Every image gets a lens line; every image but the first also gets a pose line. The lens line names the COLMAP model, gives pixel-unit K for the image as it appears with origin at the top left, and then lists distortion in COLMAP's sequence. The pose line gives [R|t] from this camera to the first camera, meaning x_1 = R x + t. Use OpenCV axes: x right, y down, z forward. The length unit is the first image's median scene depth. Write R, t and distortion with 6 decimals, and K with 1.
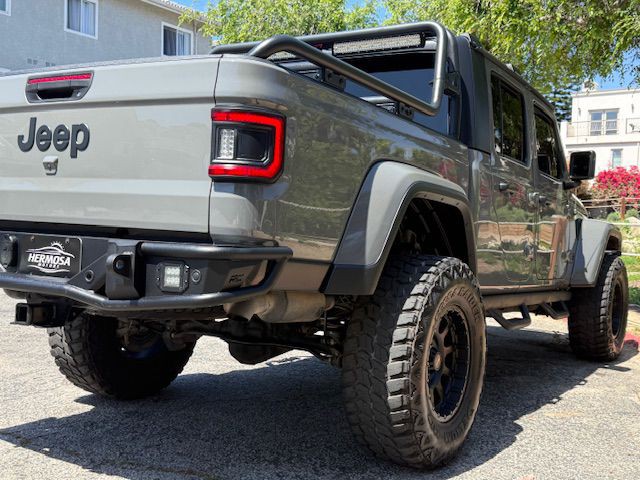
lens RADIAL K [[714.1, 0, 320.0], [0, 714.1, 240.0], [0, 0, 1]] dist [0.228141, -0.521100]
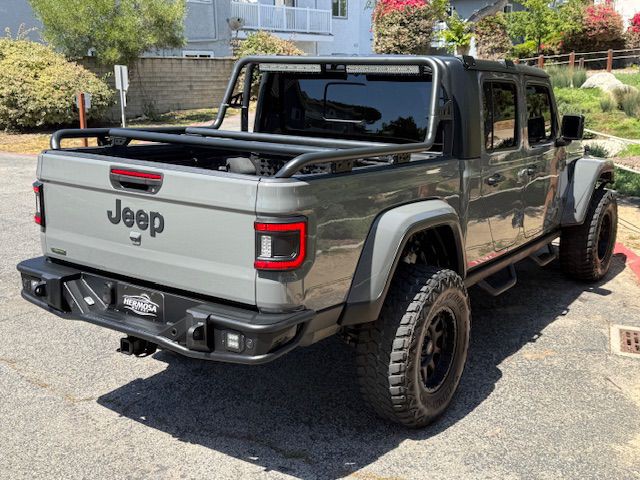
lens RADIAL K [[714.1, 0, 320.0], [0, 714.1, 240.0], [0, 0, 1]] dist [0.228141, -0.521100]
pose [[0.998801, -0.025181, -0.041977, 0.026614], [0.033550, 0.976592, 0.212467, -0.348038], [0.035644, -0.213621, 0.976266, -0.276674]]
